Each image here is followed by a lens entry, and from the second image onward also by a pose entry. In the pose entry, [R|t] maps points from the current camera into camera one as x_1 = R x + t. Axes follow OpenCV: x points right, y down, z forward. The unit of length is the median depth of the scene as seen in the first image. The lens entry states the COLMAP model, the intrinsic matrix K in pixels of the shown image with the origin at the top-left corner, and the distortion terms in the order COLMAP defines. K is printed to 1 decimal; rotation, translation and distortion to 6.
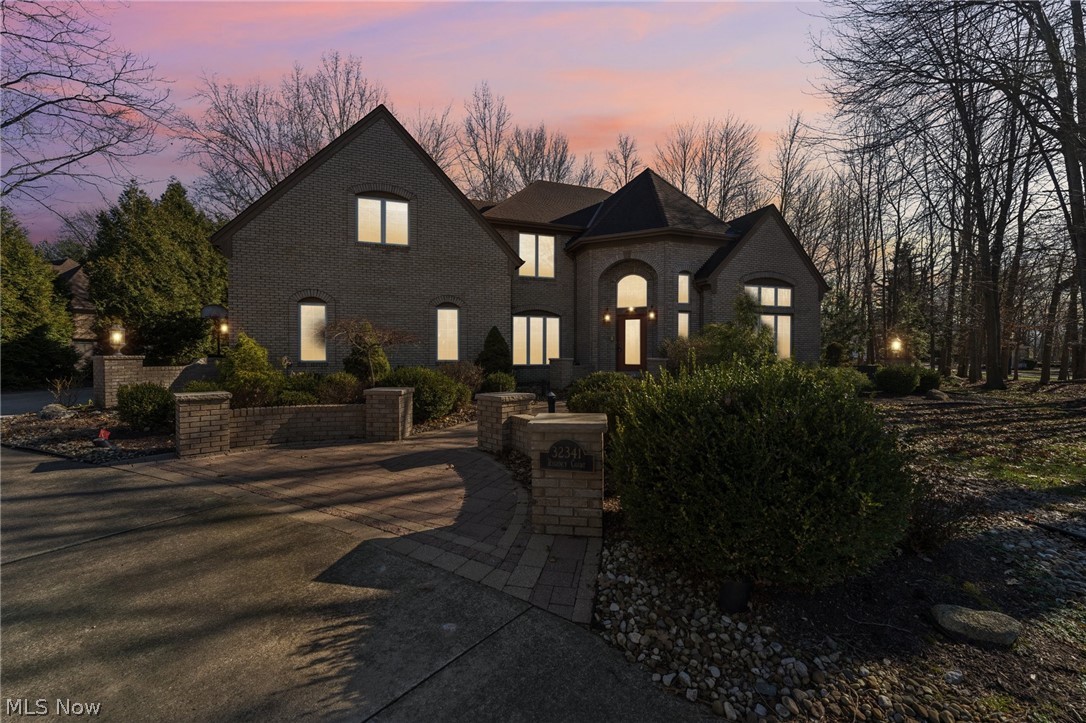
lens RADIAL K [[427.2, 0, 541.3], [0, 427.2, 366.8], [0, 0, 1]] dist [0.000099, 0.000018]
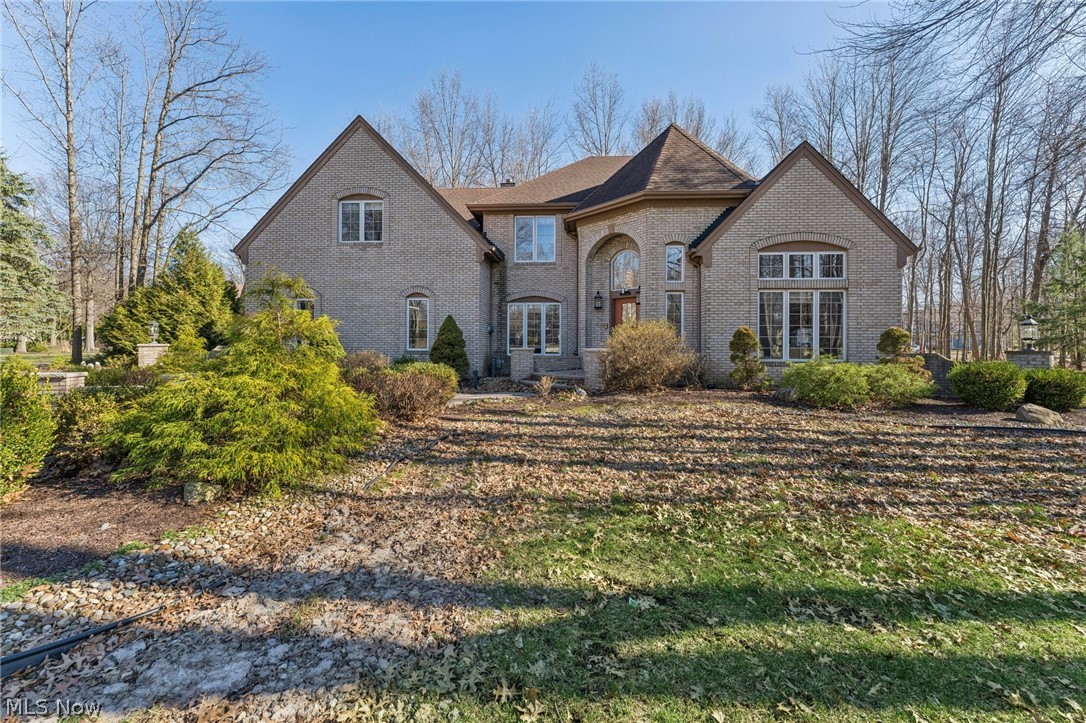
lens RADIAL K [[439.1, 0, 539.1], [0, 439.1, 361.4], [0, 0, 1]] dist [-0.002032, -0.000358]
pose [[0.913160, 0.021754, -0.407020, 0.435503], [-0.020003, 0.999763, 0.008558, 0.000846], [0.407110, 0.000327, 0.913379, 0.130712]]
